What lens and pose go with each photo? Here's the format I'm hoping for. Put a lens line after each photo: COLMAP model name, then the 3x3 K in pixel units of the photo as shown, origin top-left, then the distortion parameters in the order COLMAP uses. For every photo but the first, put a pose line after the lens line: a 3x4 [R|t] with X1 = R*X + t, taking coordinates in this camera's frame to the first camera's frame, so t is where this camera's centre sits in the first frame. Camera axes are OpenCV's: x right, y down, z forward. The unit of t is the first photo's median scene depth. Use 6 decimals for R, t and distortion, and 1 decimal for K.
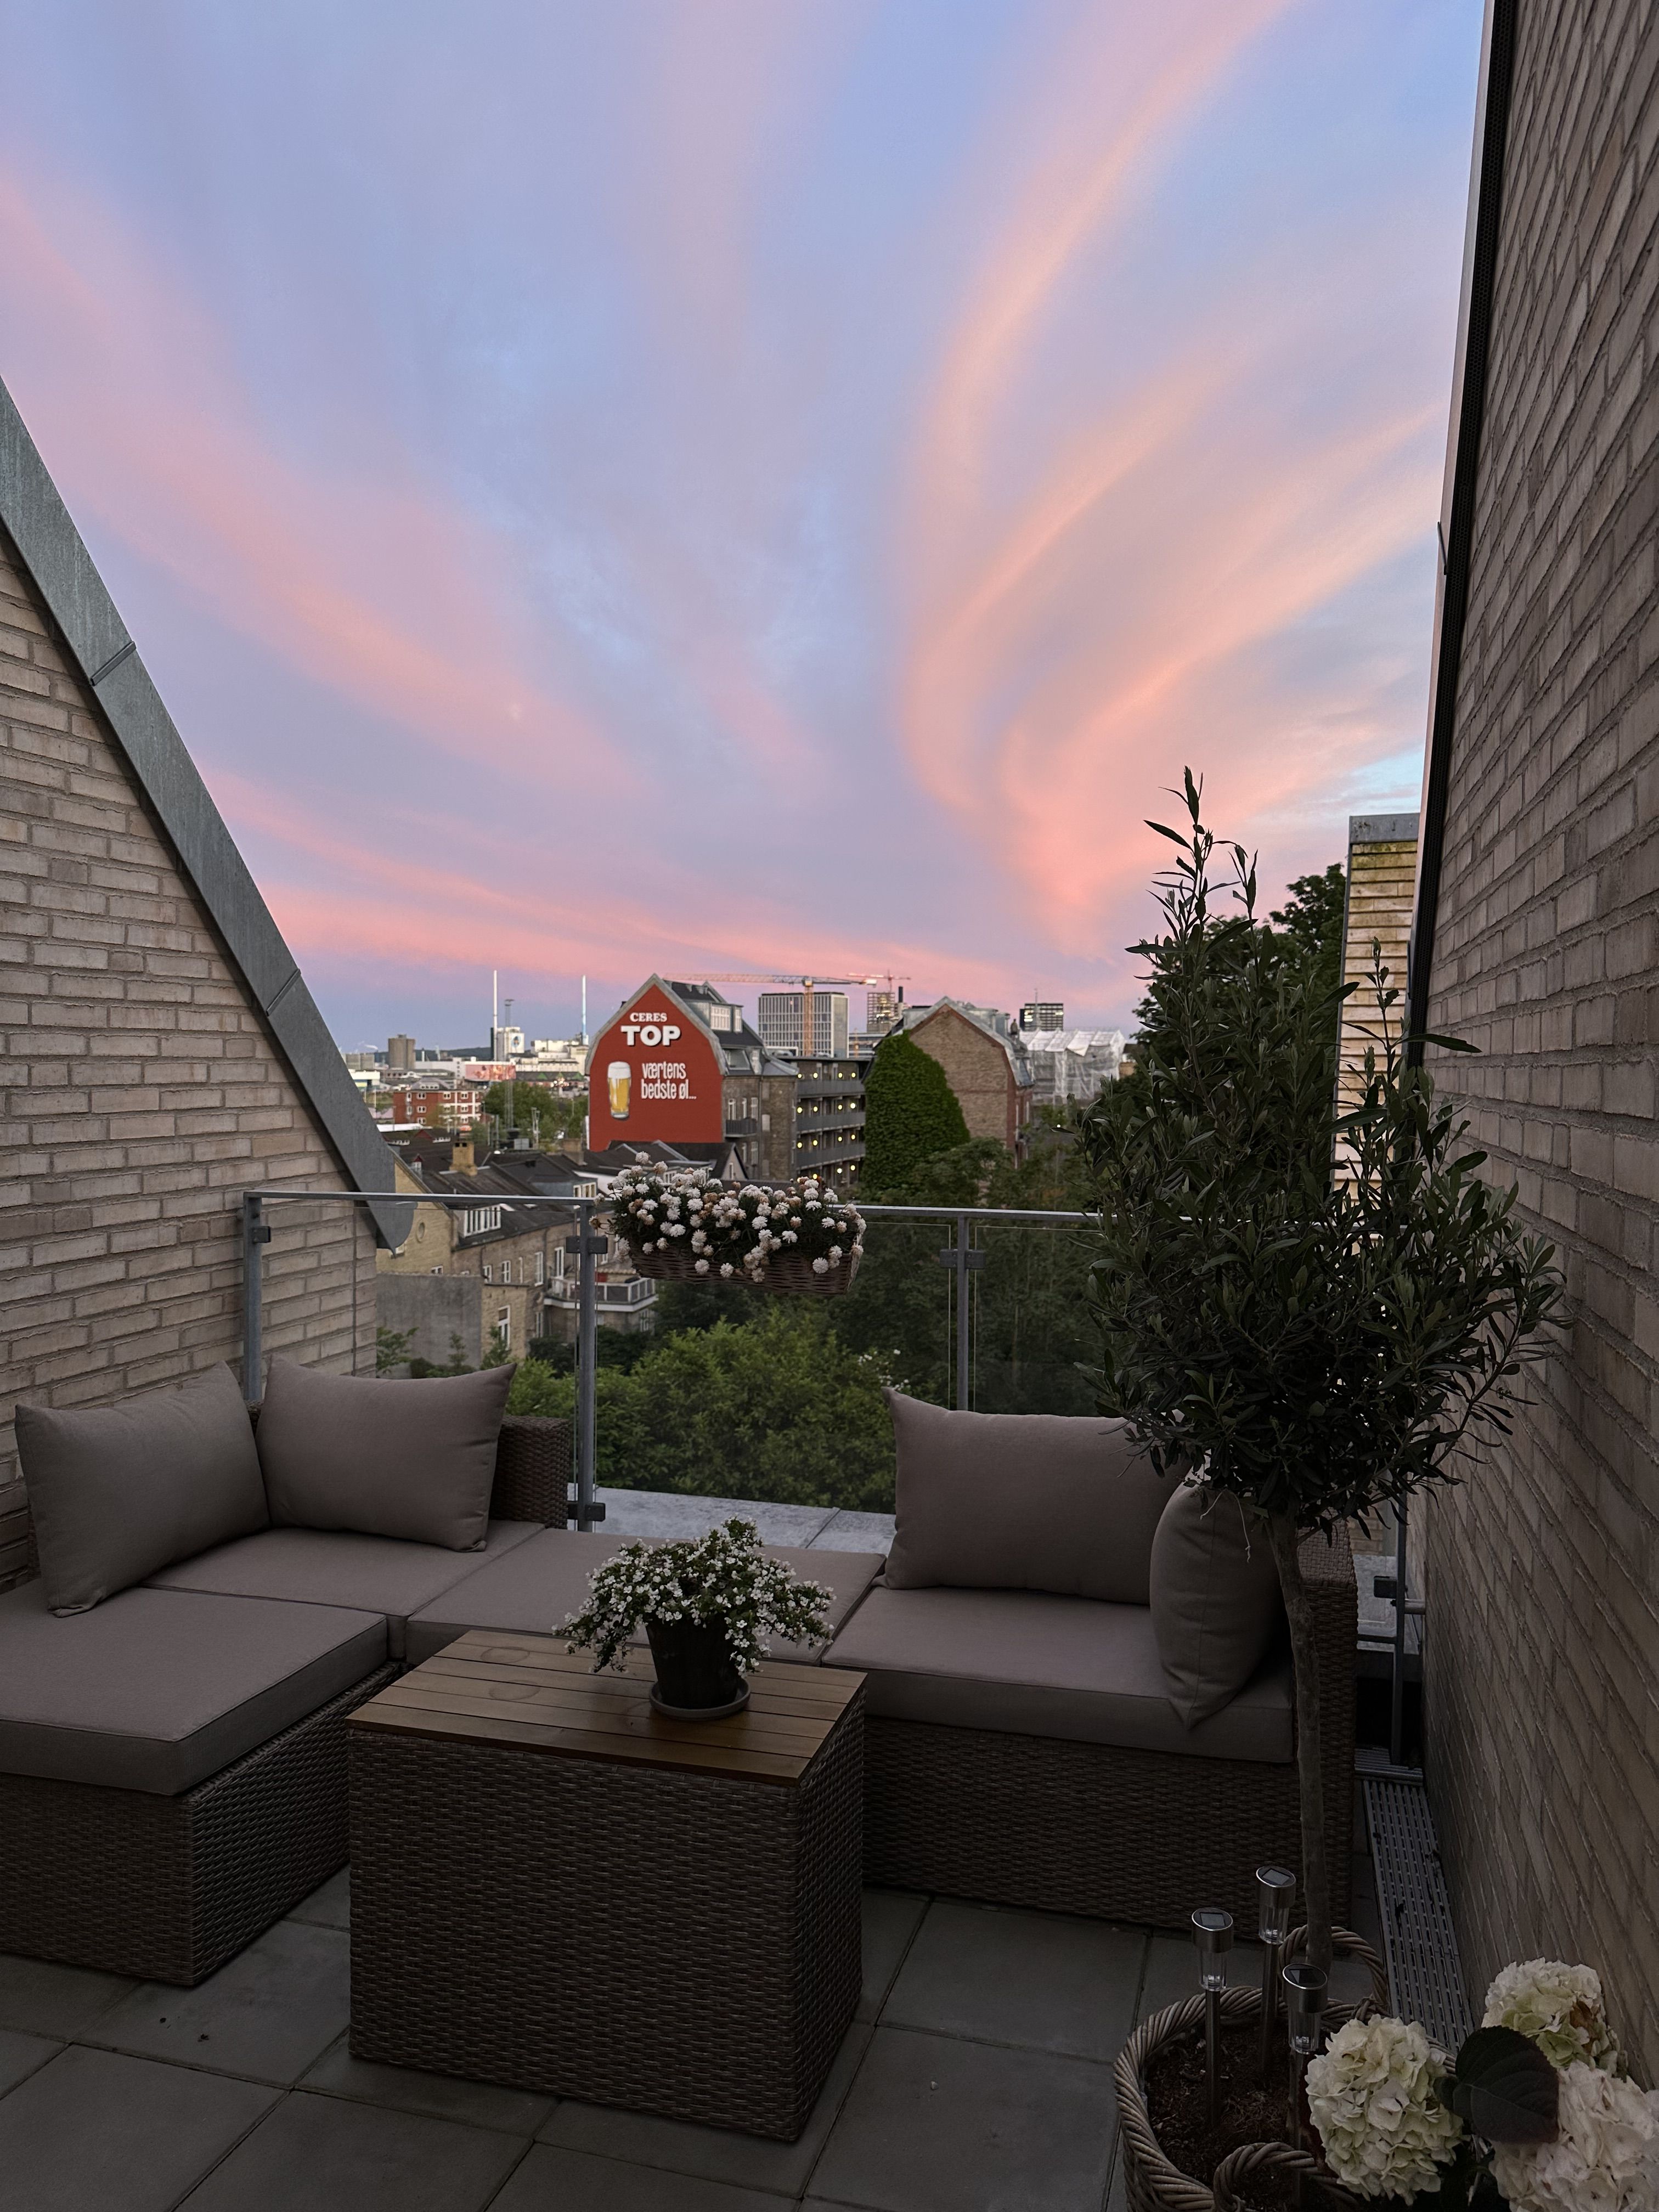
lens RADIAL K [[1563.4, 0, 833.5], [0, 1563.4, 1104.2], [0, 0, 1]] dist [0.026020, -0.029954]
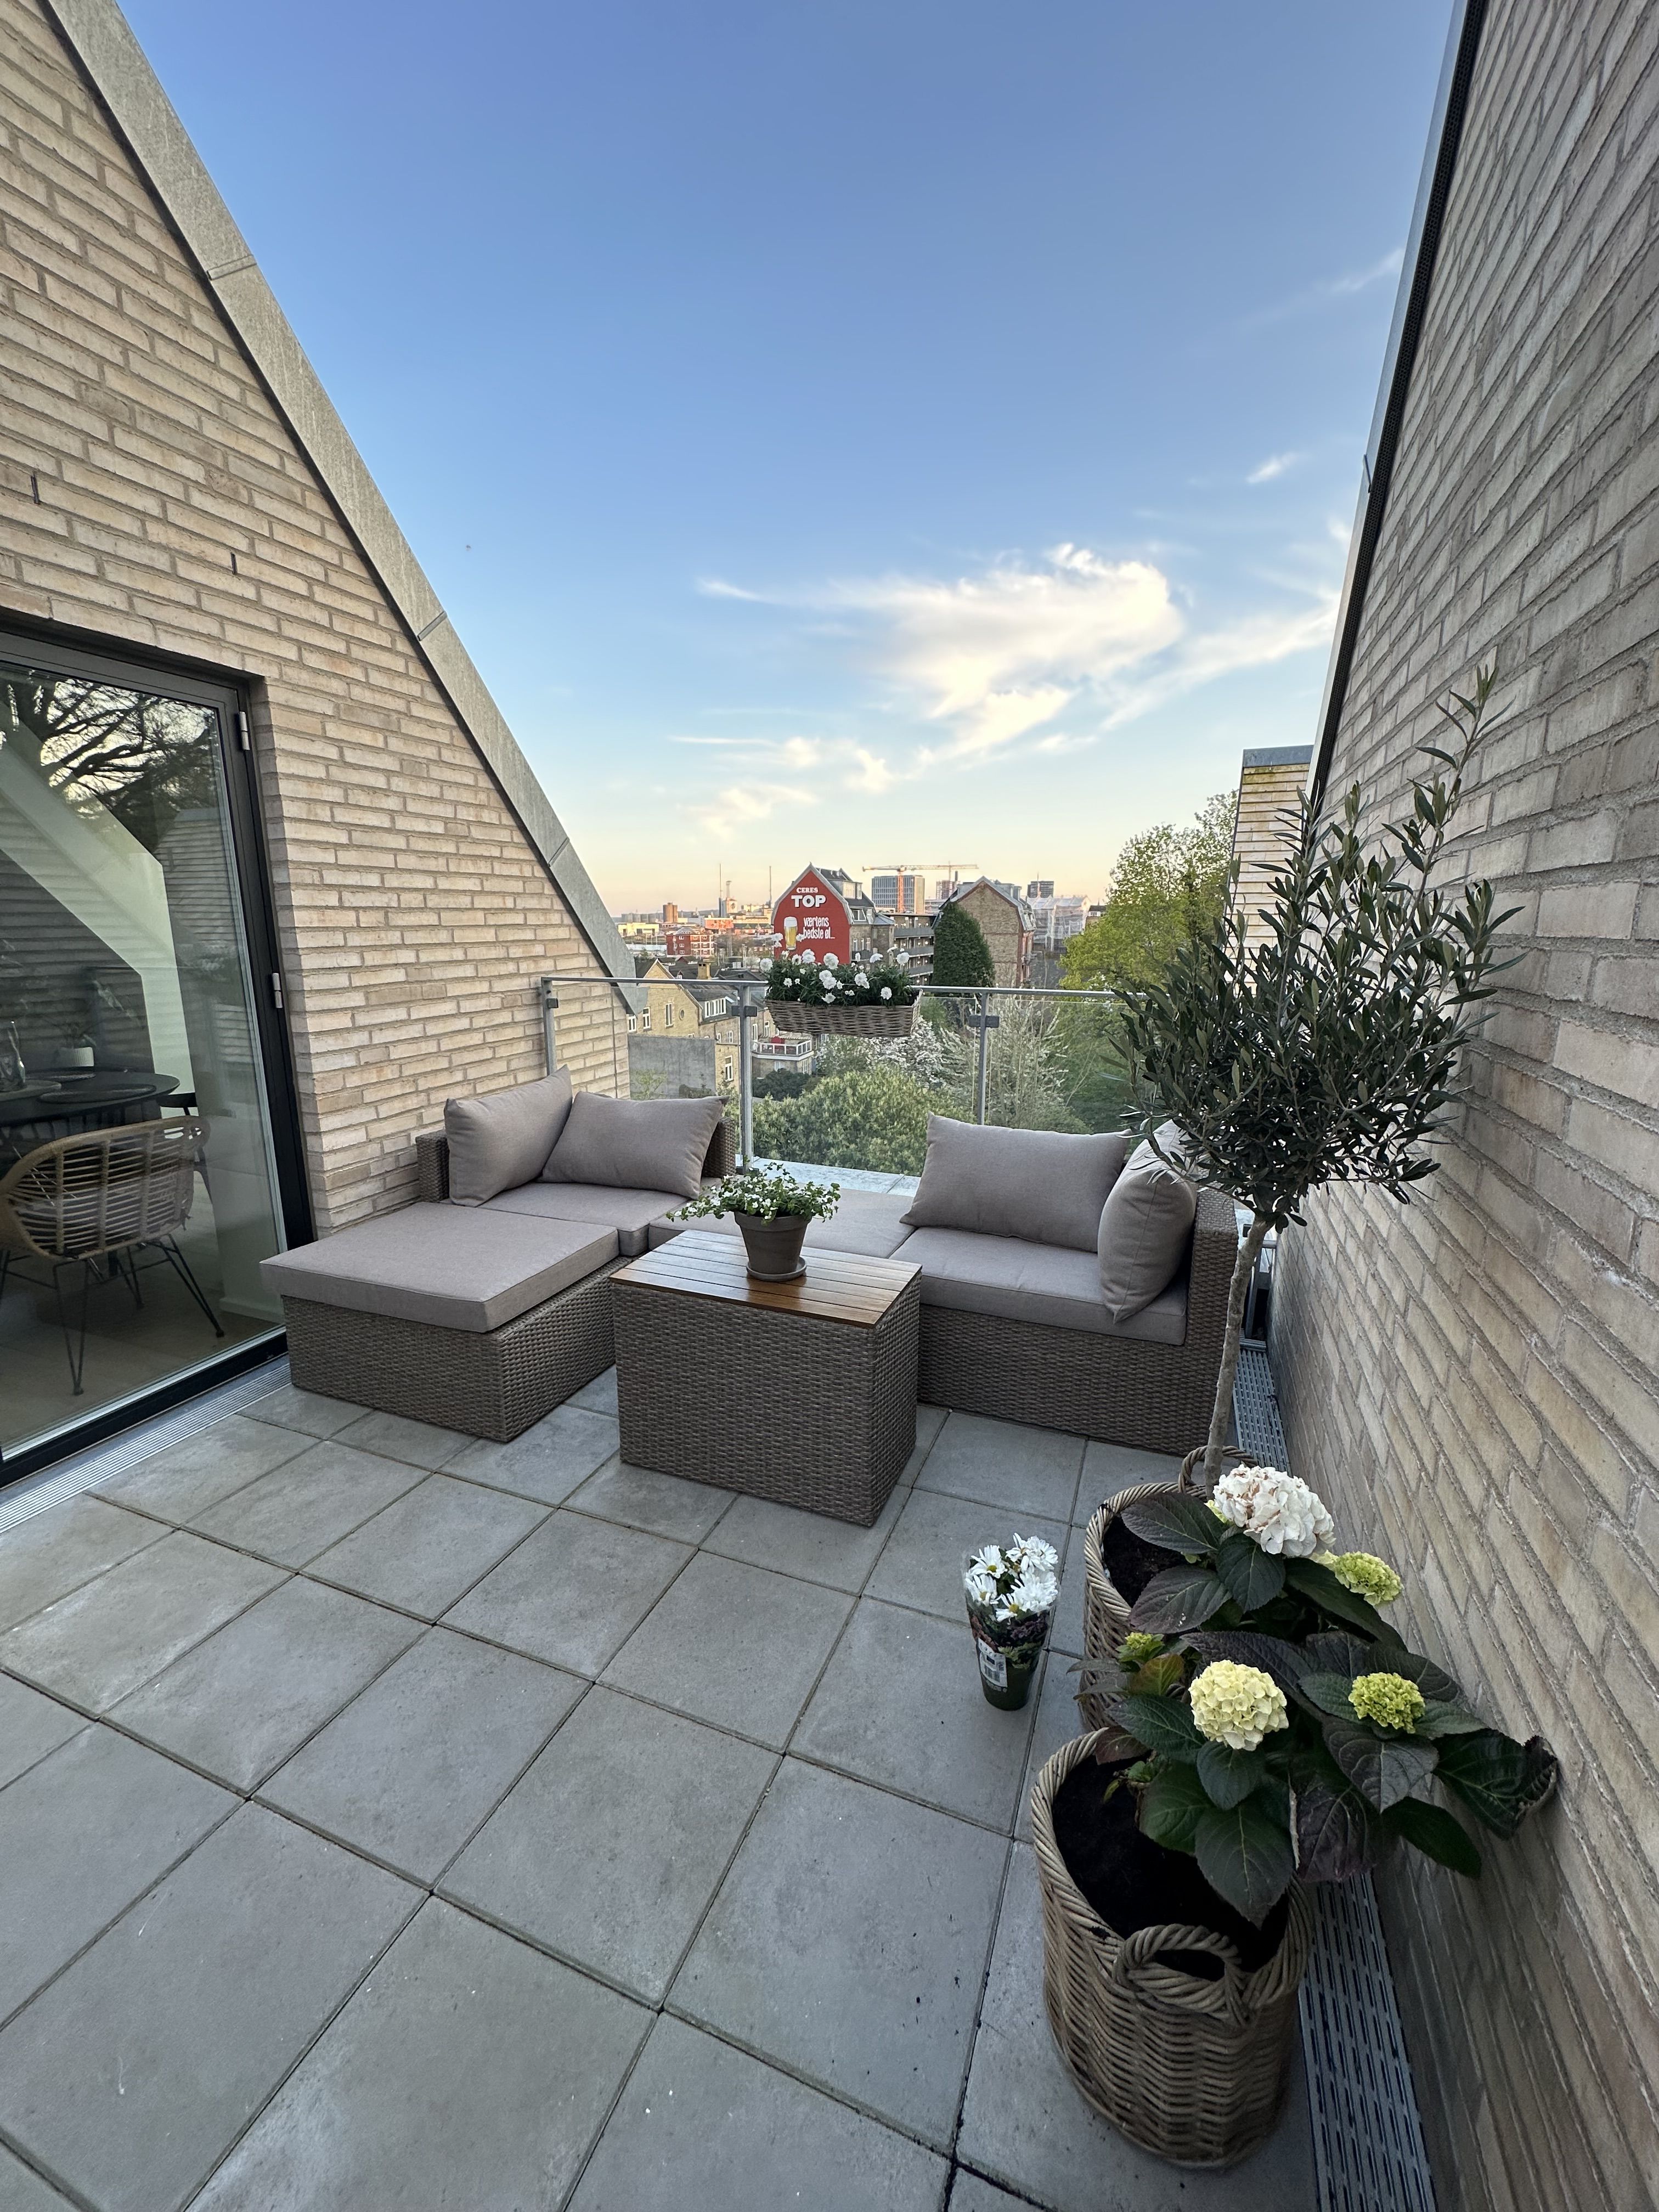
lens RADIAL K [[878.8, 0, 835.1], [0, 878.8, 1095.1], [0, 0, 1]] dist [0.000652, -0.000063]
pose [[0.995858, 0.015494, -0.089597, 0.015431], [-0.000123, 0.985602, 0.169080, 0.024886], [0.090927, -0.168368, 0.981522, 0.120531]]
